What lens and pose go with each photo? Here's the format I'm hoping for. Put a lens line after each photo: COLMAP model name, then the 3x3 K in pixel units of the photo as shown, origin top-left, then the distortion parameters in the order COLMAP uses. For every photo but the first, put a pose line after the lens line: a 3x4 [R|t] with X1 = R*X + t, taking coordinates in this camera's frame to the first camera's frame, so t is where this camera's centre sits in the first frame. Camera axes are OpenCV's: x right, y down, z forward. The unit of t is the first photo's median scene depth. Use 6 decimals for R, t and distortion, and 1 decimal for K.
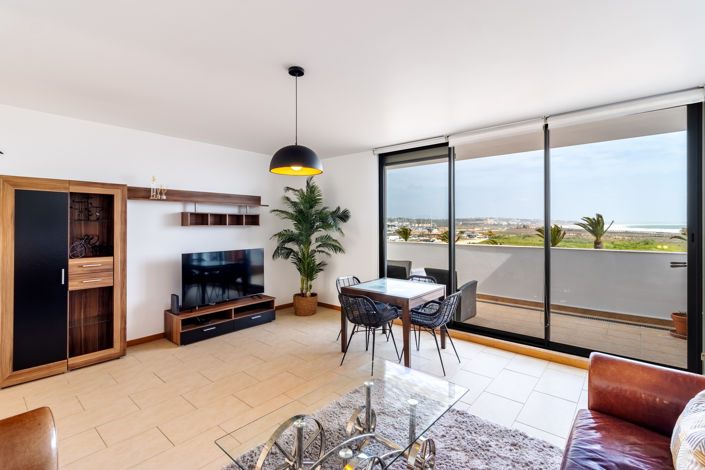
lens RADIAL K [[326.4, 0, 349.4], [0, 326.4, 223.1], [0, 0, 1]] dist [0.000938, 0.000963]
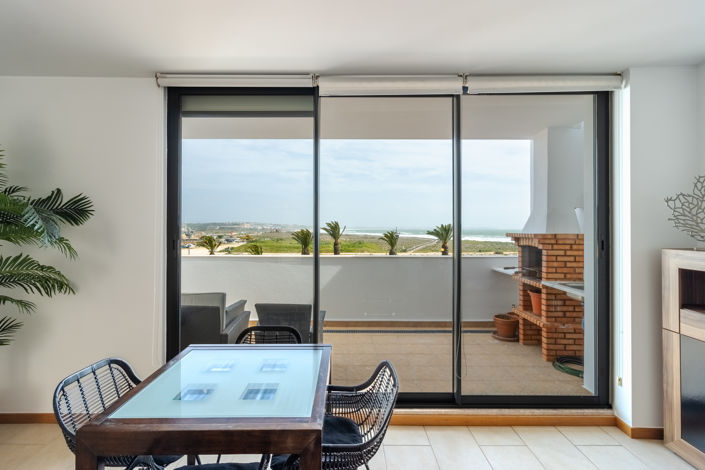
lens RADIAL K [[326.6, 0, 348.0], [0, 326.6, 227.2], [0, 0, 1]] dist [-0.000116, -0.000458]
pose [[0.758212, 0.004477, 0.651993, -0.003365], [-0.004009, 0.999990, -0.002205, 0.000109], [-0.651996, -0.000942, 0.758222, 0.059565]]
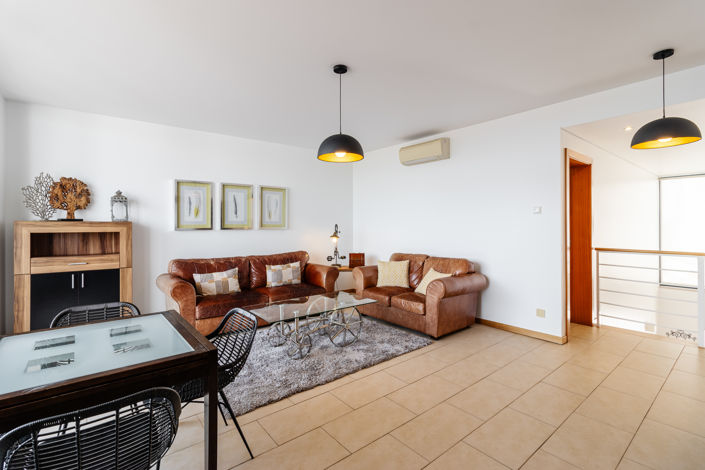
lens RADIAL K [[326.4, 0, 349.4], [0, 326.4, 223.1], [0, 0, 1]] dist [0.000938, 0.000963]
pose [[-0.984853, -0.007811, 0.173216, -0.025005], [-0.007392, 0.999968, 0.003066, 0.003041], [-0.173234, 0.001739, -0.984879, 0.137524]]
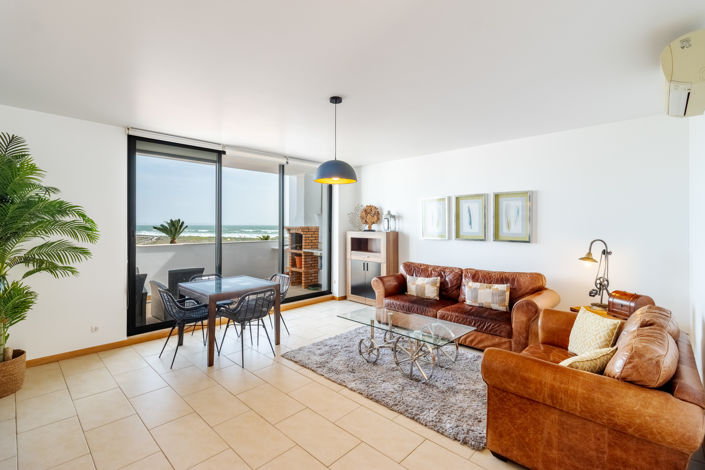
lens RADIAL K [[326.4, 0, 349.4], [0, 326.4, 223.1], [0, 0, 1]] dist [0.000938, 0.000963]
pose [[0.051814, 0.007487, 0.998629, -0.089534], [-0.008240, 0.999941, -0.007070, 0.000604], [-0.998623, -0.007863, 0.051873, 0.057194]]
